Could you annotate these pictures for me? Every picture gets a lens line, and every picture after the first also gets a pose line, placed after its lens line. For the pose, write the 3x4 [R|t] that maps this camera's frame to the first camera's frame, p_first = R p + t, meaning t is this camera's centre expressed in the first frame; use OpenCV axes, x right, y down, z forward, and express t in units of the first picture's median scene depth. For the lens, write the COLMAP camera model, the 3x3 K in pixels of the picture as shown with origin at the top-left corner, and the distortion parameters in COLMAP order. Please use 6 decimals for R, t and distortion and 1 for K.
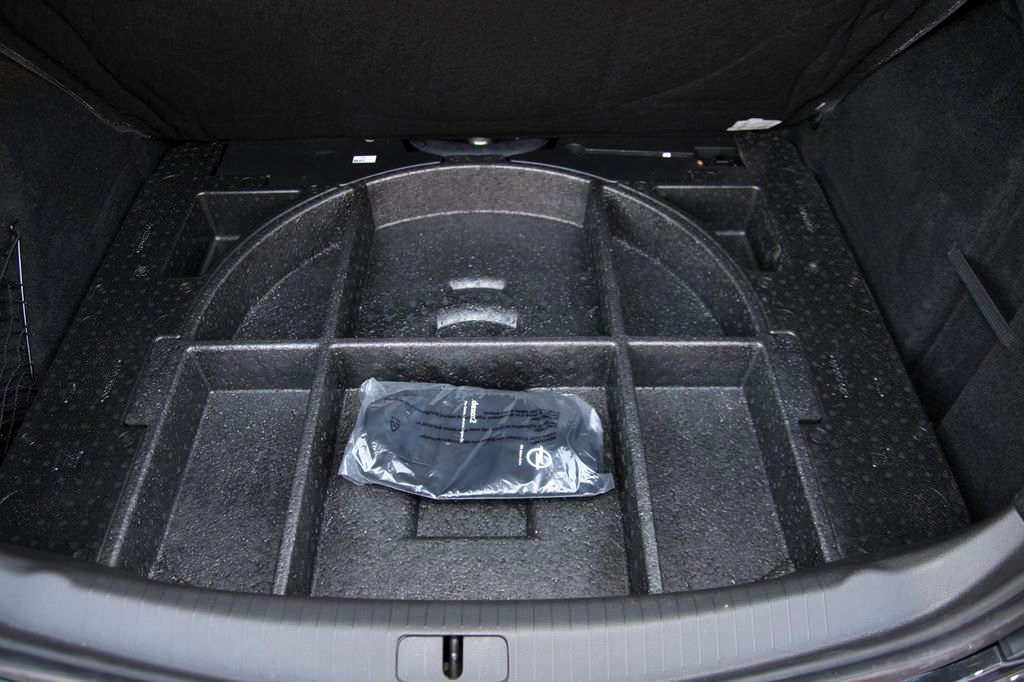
lens RADIAL K [[736.9, 0, 508.3], [0, 736.9, 349.5], [0, 0, 1]] dist [-0.128817, 0.084706]
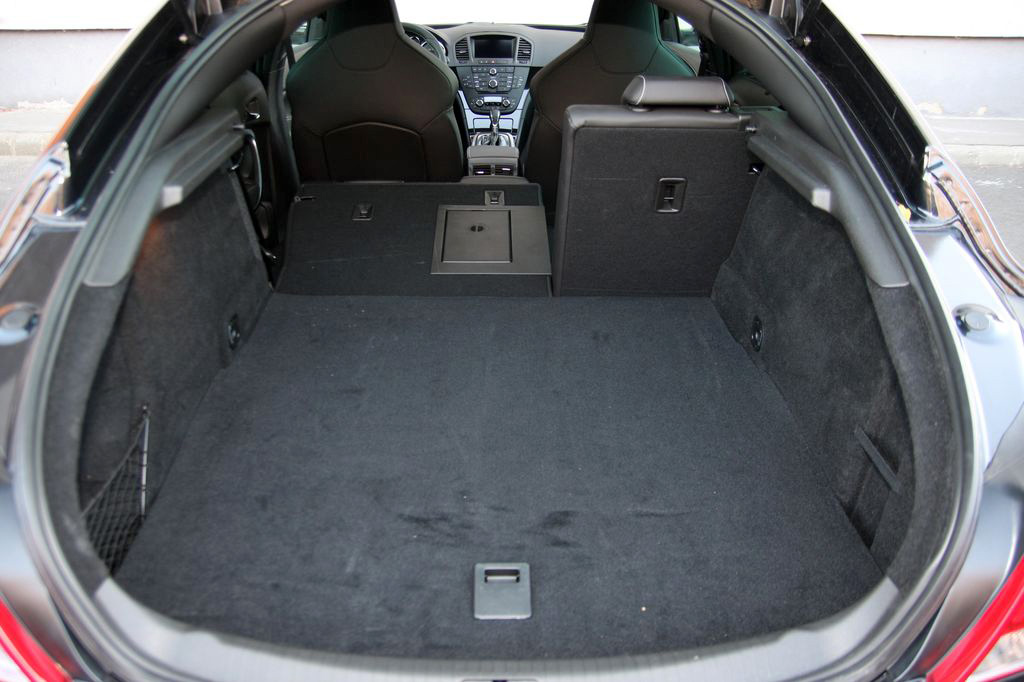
lens RADIAL K [[736.9, 0, 514.8], [0, 736.9, 342.3], [0, 0, 1]] dist [-0.128817, 0.084706]
pose [[0.999585, 0.008182, 0.027633, -0.058167], [0.001334, 0.944686, -0.327974, 0.151648], [-0.028788, 0.327874, 0.944283, -0.320368]]
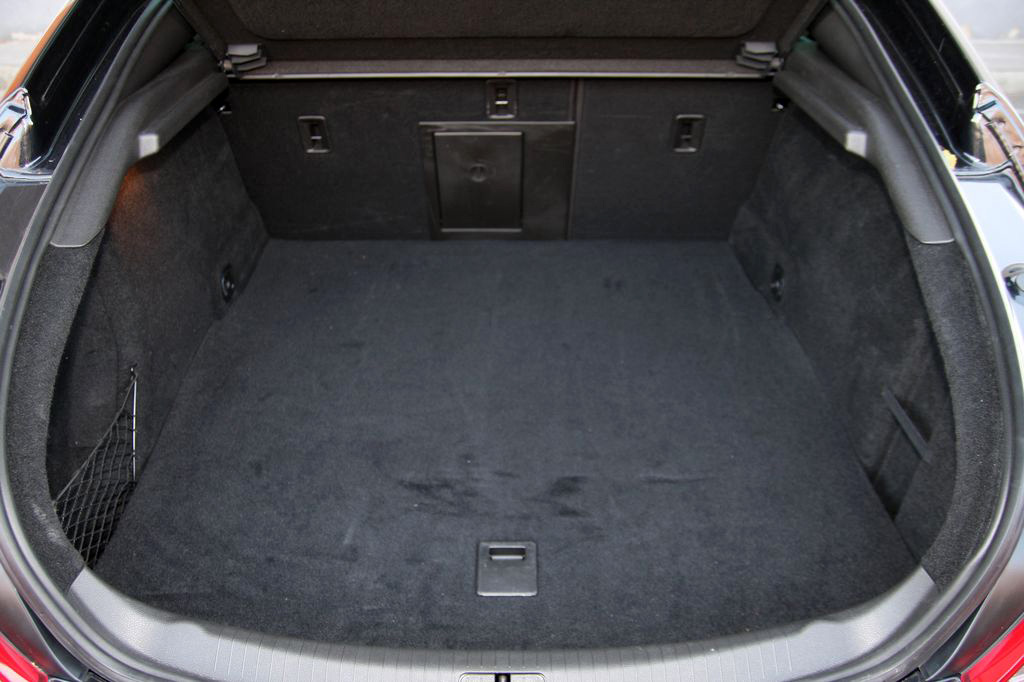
lens RADIAL K [[736.9, 0, 511.5], [0, 736.9, 342.6], [0, 0, 1]] dist [-0.128817, 0.084706]
pose [[0.999944, 0.004586, 0.009568, -0.048401], [-0.002162, 0.970898, -0.239482, 0.082805], [-0.010388, 0.239448, 0.970854, -0.249572]]
